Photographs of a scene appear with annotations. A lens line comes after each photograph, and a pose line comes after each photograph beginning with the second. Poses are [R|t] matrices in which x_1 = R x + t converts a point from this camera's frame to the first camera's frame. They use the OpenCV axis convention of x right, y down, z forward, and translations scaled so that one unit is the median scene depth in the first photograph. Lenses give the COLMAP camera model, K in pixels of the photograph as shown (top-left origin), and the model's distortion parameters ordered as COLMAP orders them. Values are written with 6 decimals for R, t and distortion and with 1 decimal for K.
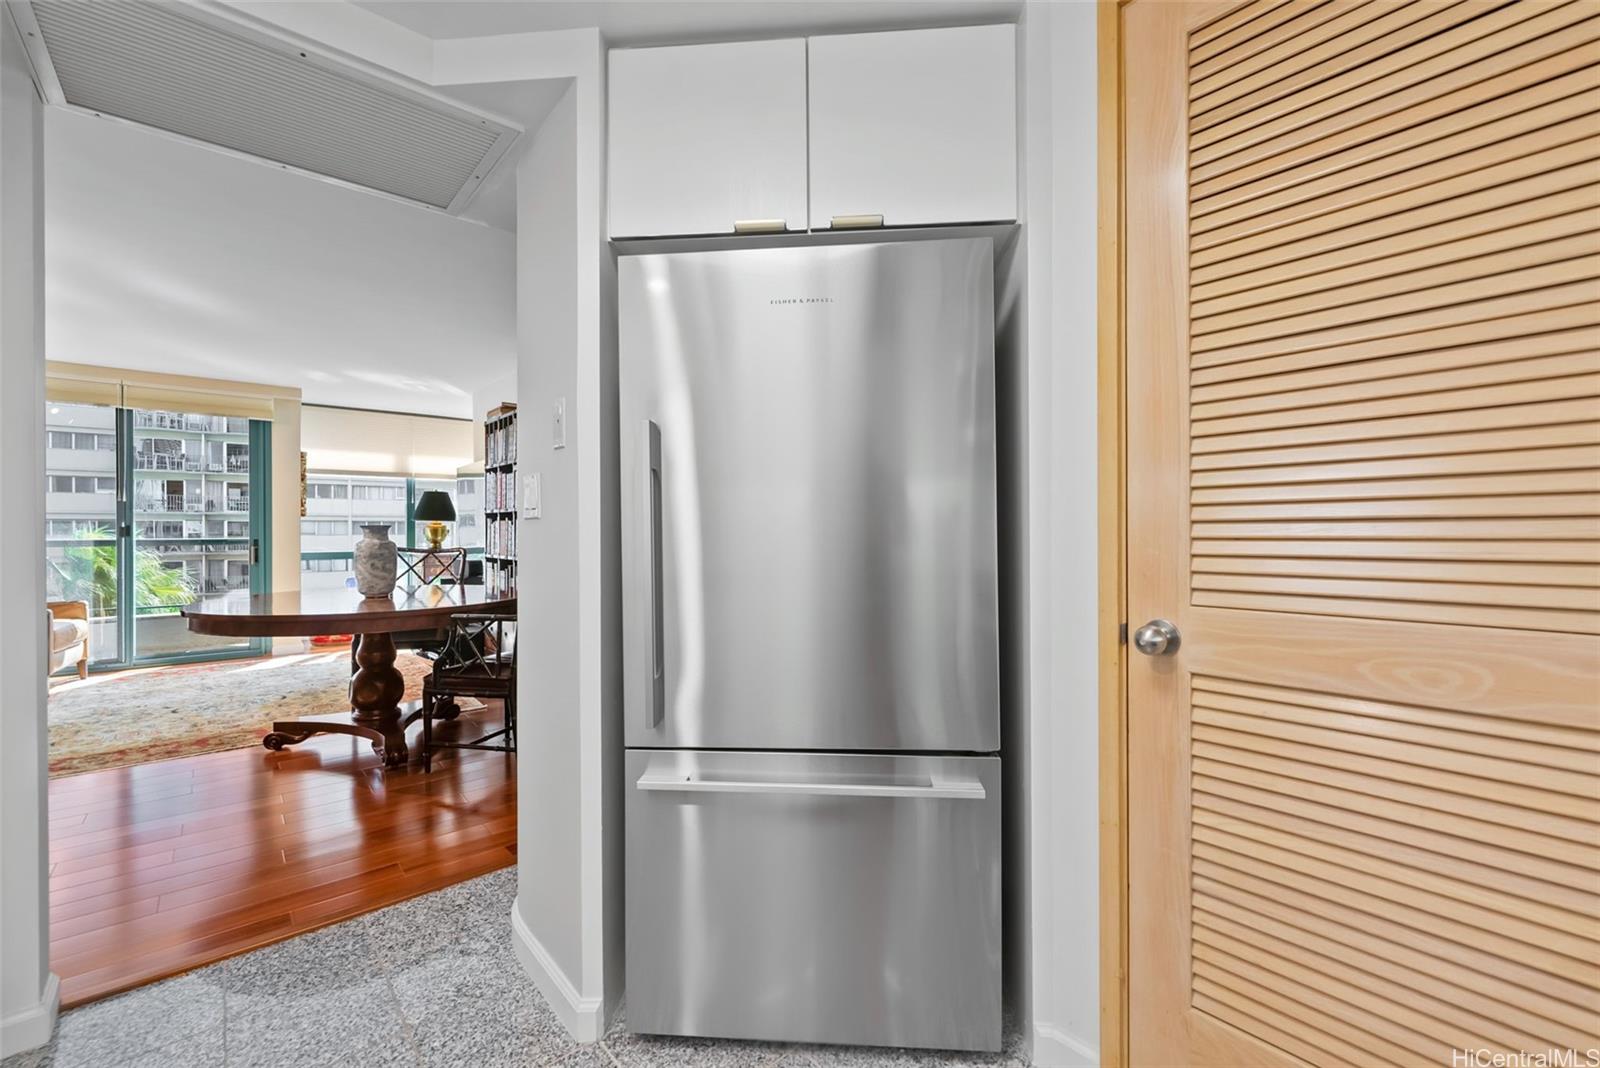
lens RADIAL K [[675.3, 0, 798.8], [0, 675.3, 534.5], [0, 0, 1]] dist [0.008875, 0.000294]
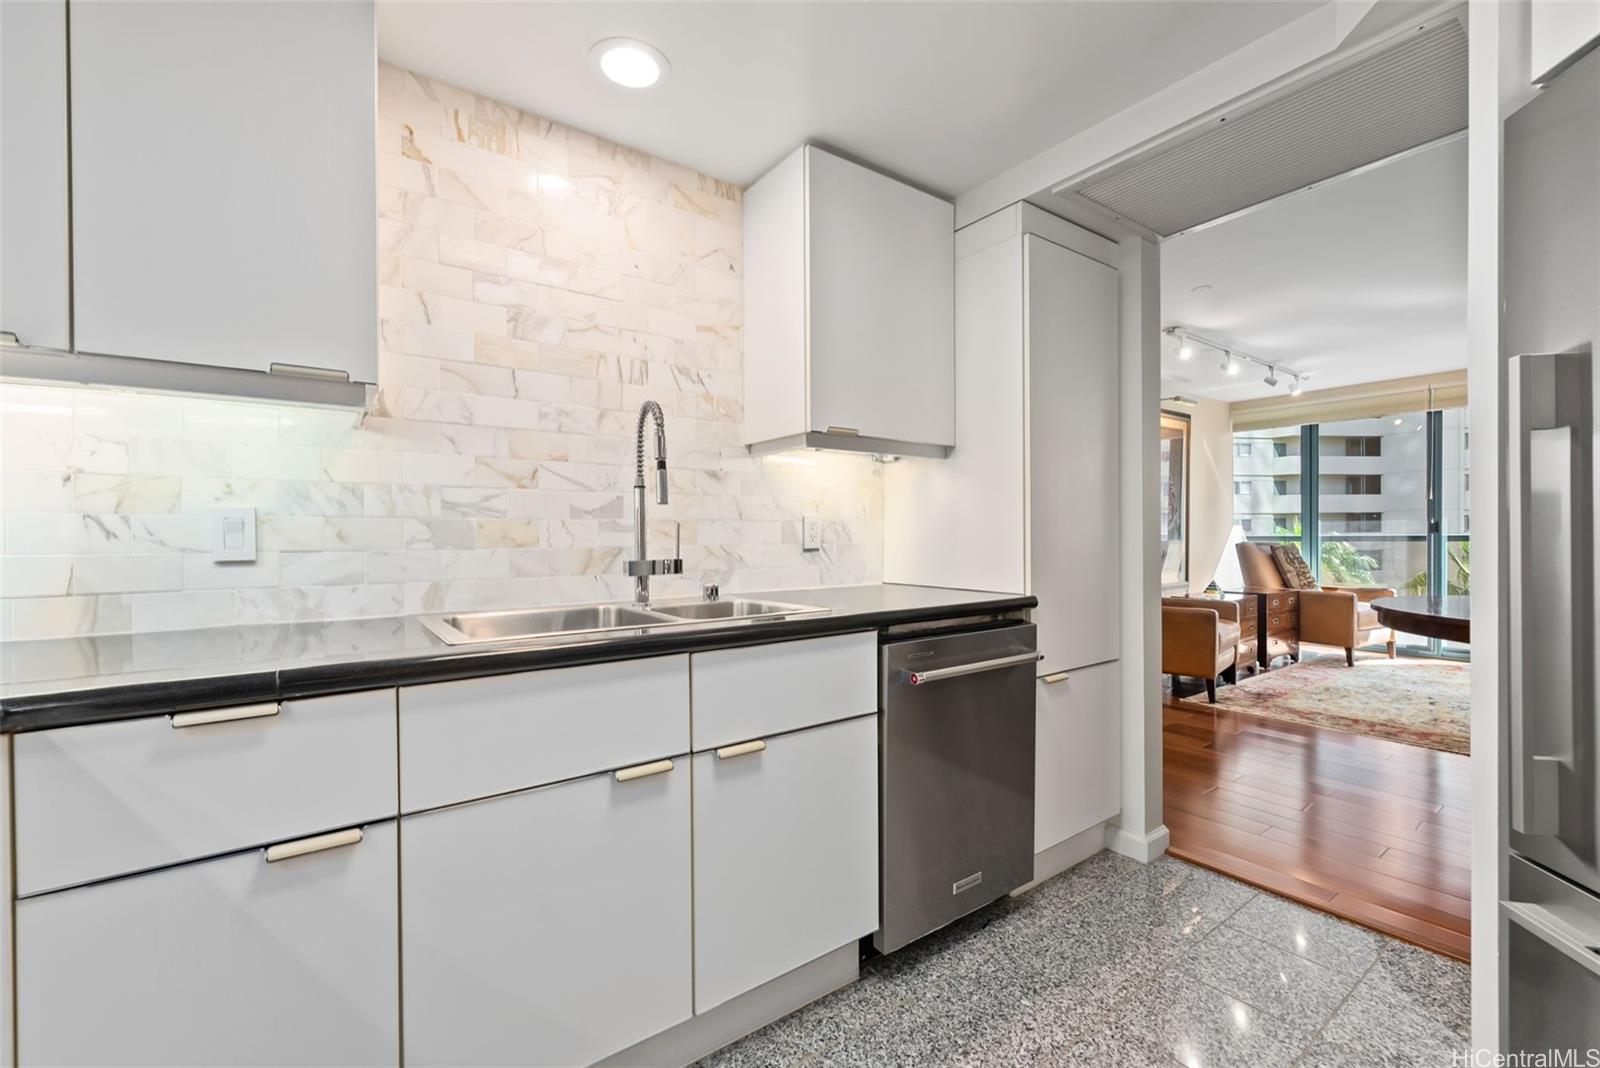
lens RADIAL K [[675.3, 0, 798.8], [0, 675.3, 534.5], [0, 0, 1]] dist [0.008875, 0.000294]
pose [[-0.072028, 0.004188, -0.997394, 0.134294], [0.001986, 0.999990, 0.004056, 0.000417], [0.997401, -0.001689, -0.072035, 0.098275]]
